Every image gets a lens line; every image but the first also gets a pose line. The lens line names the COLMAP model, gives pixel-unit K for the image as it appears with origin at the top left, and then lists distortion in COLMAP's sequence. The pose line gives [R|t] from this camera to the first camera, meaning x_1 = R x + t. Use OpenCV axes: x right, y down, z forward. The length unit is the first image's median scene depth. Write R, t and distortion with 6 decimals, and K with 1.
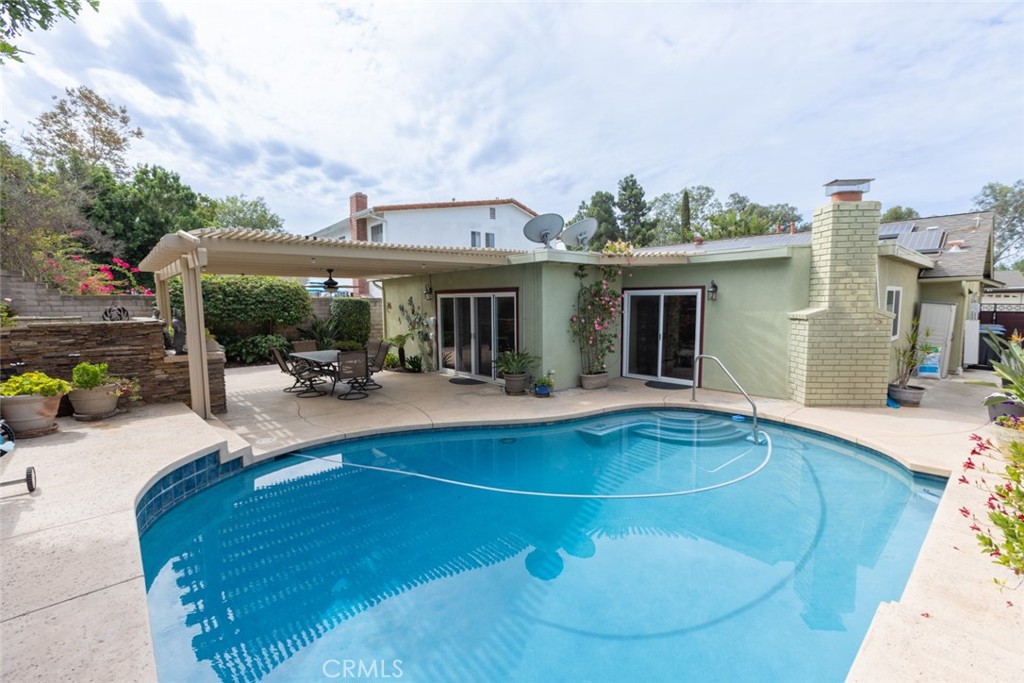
lens RADIAL K [[450.9, 0, 511.0], [0, 450.9, 341.5], [0, 0, 1]] dist [-0.000723, -0.000153]
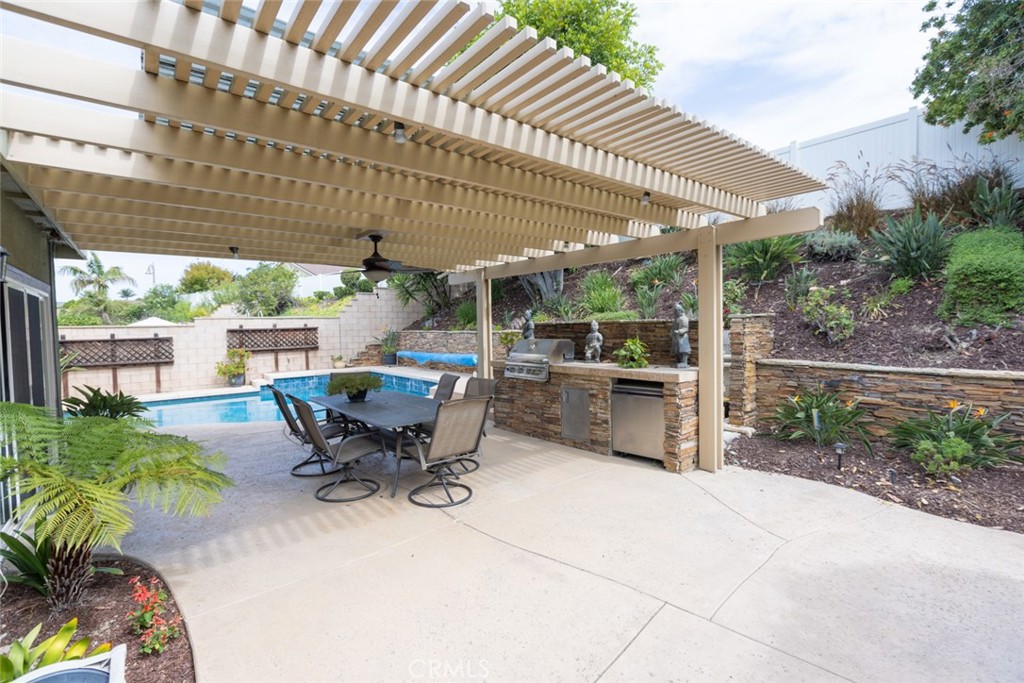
lens RADIAL K [[462.1, 0, 510.2], [0, 462.1, 342.6], [0, 0, 1]] dist [-0.002417, -0.000007]
pose [[-0.998303, 0.031760, 0.048814, -0.435202], [0.037740, 0.991196, 0.126911, -0.075589], [-0.044353, 0.128538, -0.990712, 1.153422]]
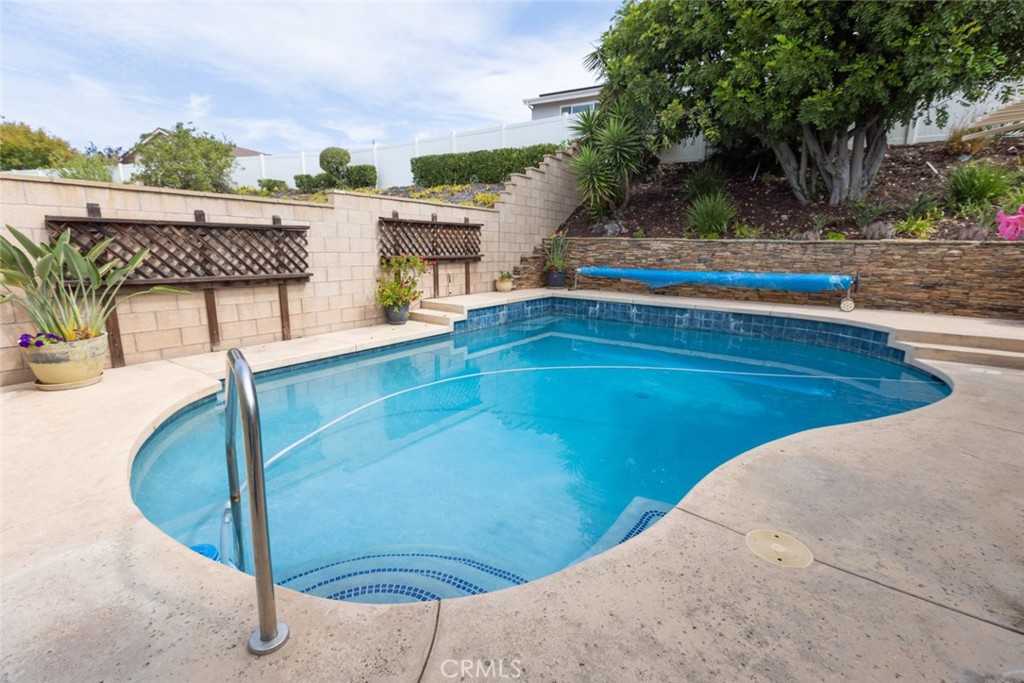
lens RADIAL K [[462.1, 0, 510.2], [0, 462.1, 342.6], [0, 0, 1]] dist [-0.002417, -0.000007]
pose [[-0.970002, 0.045360, -0.238827, 0.203997], [-0.027593, 0.955545, 0.293552, -0.024355], [0.241525, 0.291336, -0.925629, 0.767440]]
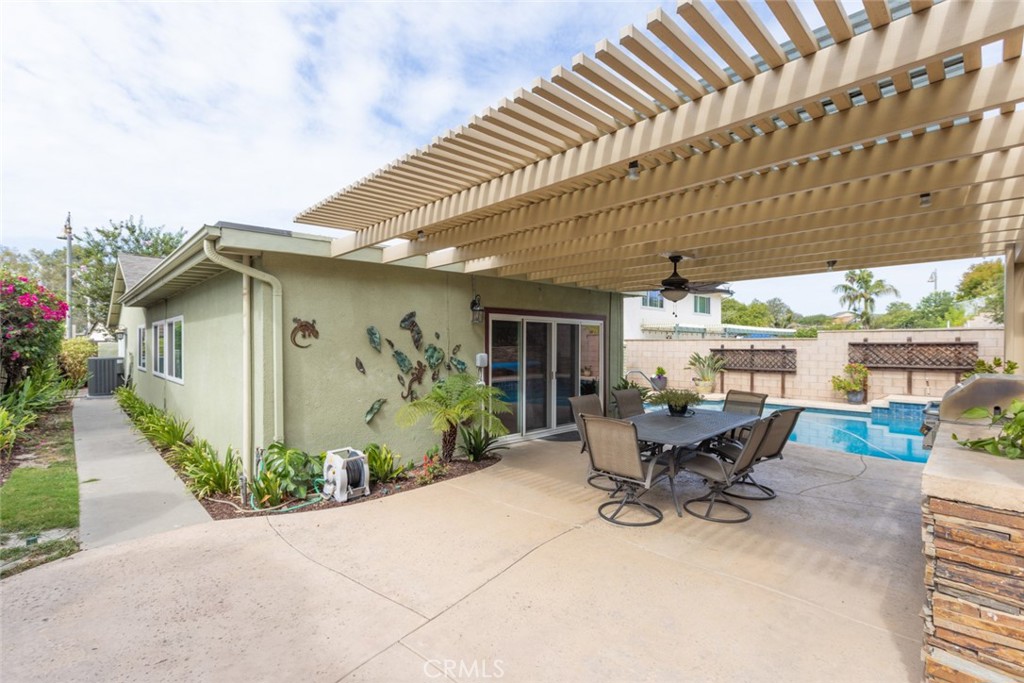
lens RADIAL K [[462.1, 0, 510.2], [0, 462.1, 342.6], [0, 0, 1]] dist [-0.002417, -0.000007]
pose [[-0.034136, 0.015483, 0.999297, -0.703878], [0.090728, 0.995799, -0.012329, -0.053030], [-0.995291, 0.090243, -0.035398, 0.922570]]
